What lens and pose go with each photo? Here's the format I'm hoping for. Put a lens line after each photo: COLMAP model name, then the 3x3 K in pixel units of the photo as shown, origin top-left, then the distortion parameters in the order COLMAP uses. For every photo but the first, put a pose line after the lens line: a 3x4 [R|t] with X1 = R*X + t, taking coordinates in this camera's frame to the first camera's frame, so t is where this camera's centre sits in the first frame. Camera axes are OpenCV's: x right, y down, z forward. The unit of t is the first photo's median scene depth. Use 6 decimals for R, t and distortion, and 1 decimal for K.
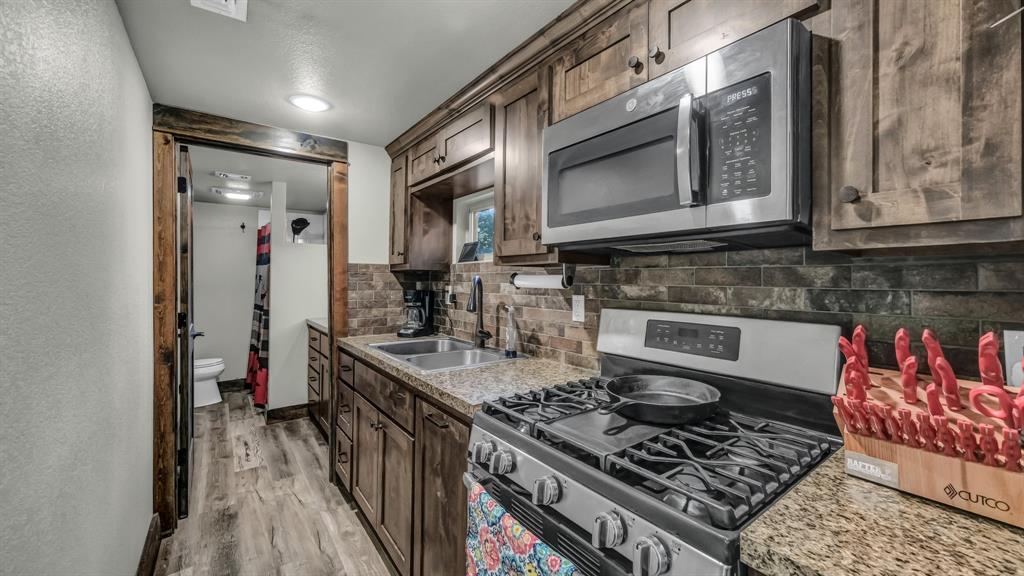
lens RADIAL K [[398.2, 0, 513.1], [0, 398.2, 280.6], [0, 0, 1]] dist [0.000983, 0.000000]
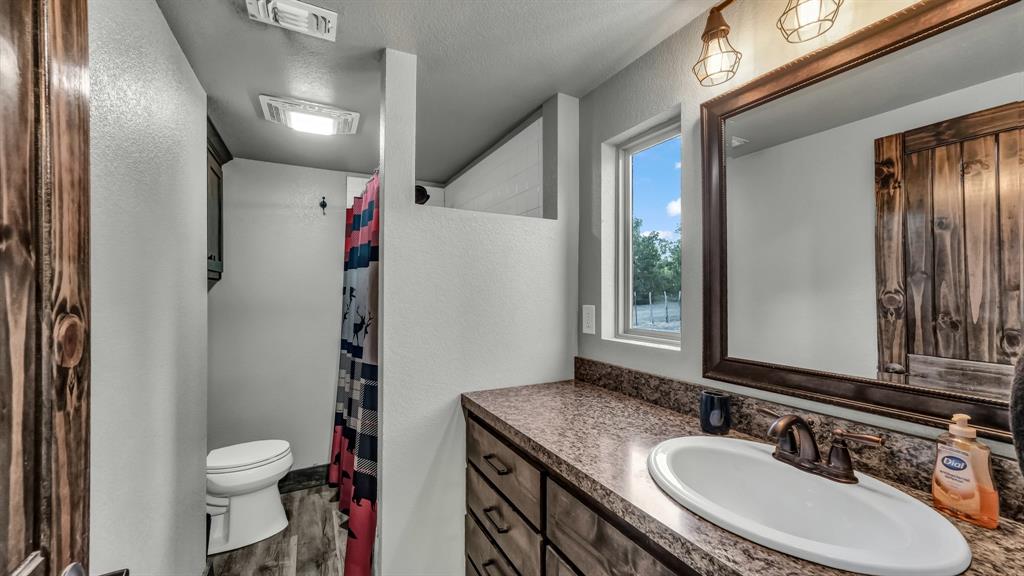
lens RADIAL K [[398.2, 0, 511.7], [0, 398.2, 288.6], [0, 0, 1]] dist [0.000983, 0.000000]
pose [[0.986682, -0.002821, -0.162635, -0.349231], [0.003062, 0.999995, 0.001230, -0.014071], [0.162631, -0.001711, 0.986686, 0.526315]]
